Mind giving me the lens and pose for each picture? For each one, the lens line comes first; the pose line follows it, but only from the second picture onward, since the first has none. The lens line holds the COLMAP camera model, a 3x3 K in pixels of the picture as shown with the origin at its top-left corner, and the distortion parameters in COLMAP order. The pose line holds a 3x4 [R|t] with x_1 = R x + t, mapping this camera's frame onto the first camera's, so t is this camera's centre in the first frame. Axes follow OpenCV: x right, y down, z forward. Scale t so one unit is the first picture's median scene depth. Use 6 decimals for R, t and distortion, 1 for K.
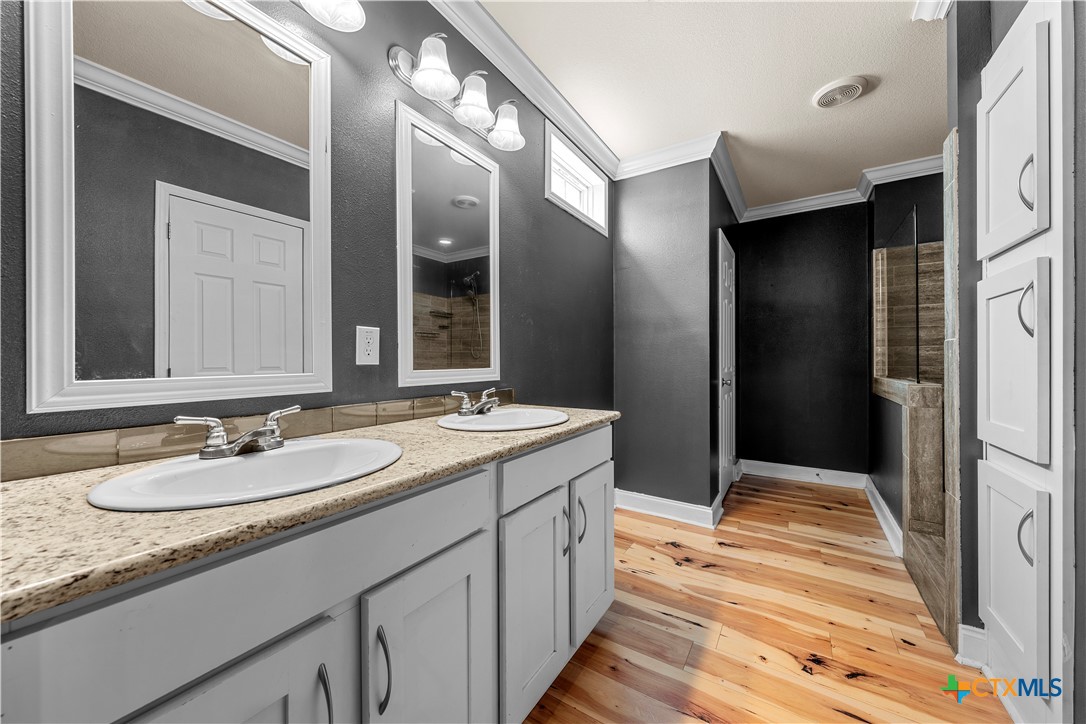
lens RADIAL K [[388.6, 0, 545.7], [0, 388.6, 364.5], [0, 0, 1]] dist [-0.009323, -0.000584]
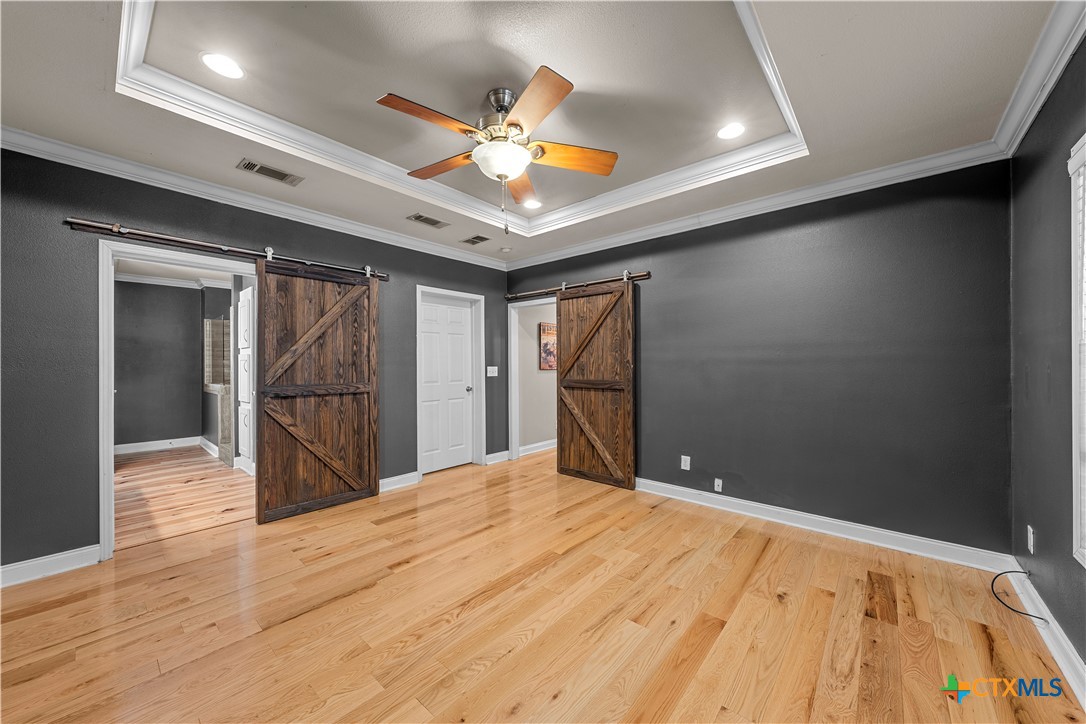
lens RADIAL K [[388.6, 0, 544.3], [0, 388.6, 368.6], [0, 0, 1]] dist [-0.009323, -0.000584]
pose [[0.134360, -0.000248, 0.990933, -0.907638], [0.005343, 0.999986, -0.000474, -0.033037], [-0.990918, 0.005359, 0.134360, -1.028025]]
